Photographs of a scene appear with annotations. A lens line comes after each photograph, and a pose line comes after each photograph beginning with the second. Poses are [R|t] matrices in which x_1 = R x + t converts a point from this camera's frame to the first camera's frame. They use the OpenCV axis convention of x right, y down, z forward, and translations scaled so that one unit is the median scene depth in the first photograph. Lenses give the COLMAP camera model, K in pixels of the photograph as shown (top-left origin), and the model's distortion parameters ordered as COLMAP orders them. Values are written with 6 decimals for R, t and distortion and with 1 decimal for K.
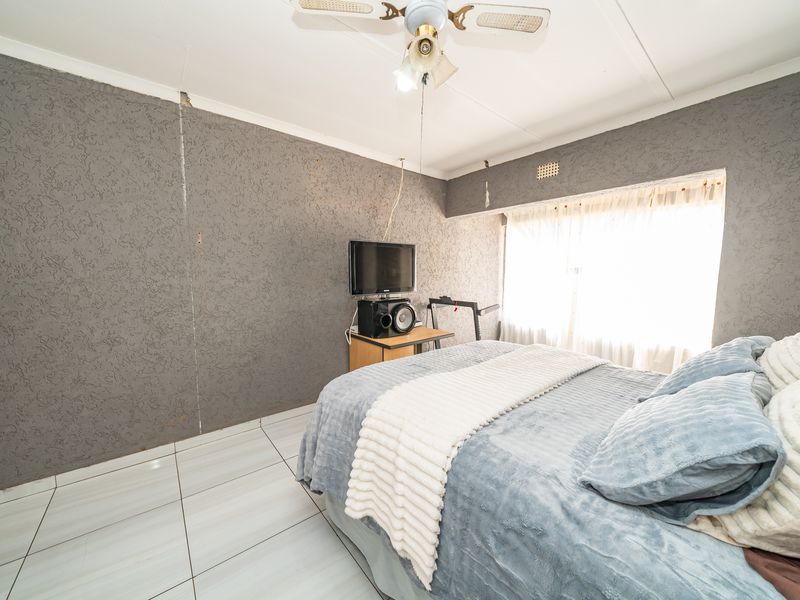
lens RADIAL K [[315.9, 0, 389.1], [0, 315.9, 301.1], [0, 0, 1]] dist [-0.001681, -0.000268]
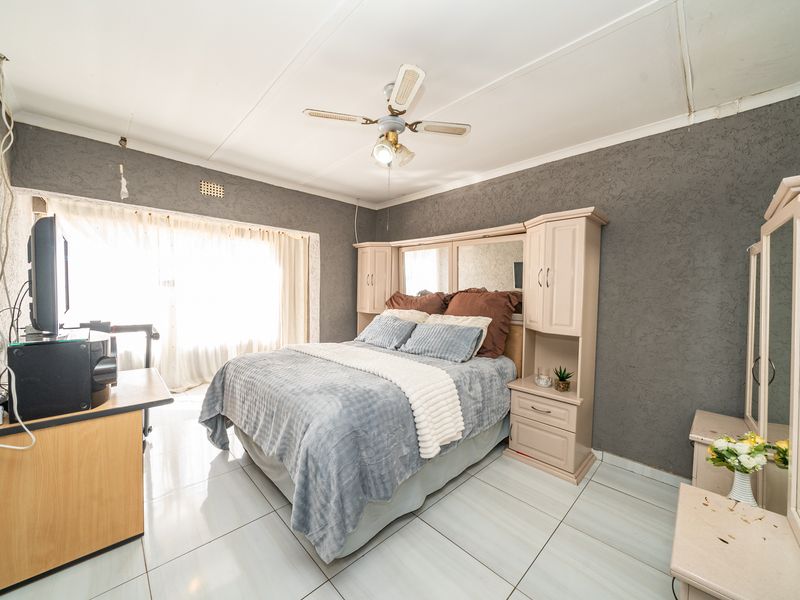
lens RADIAL K [[305.8, 0, 416.6], [0, 305.8, 300.2], [0, 0, 1]] dist [-0.000298, 0.000009]
pose [[-0.143161, -0.036718, 0.989018, -0.556863], [0.067247, 0.996641, 0.046735, -0.045387], [-0.987412, 0.073199, -0.140211, 0.457270]]
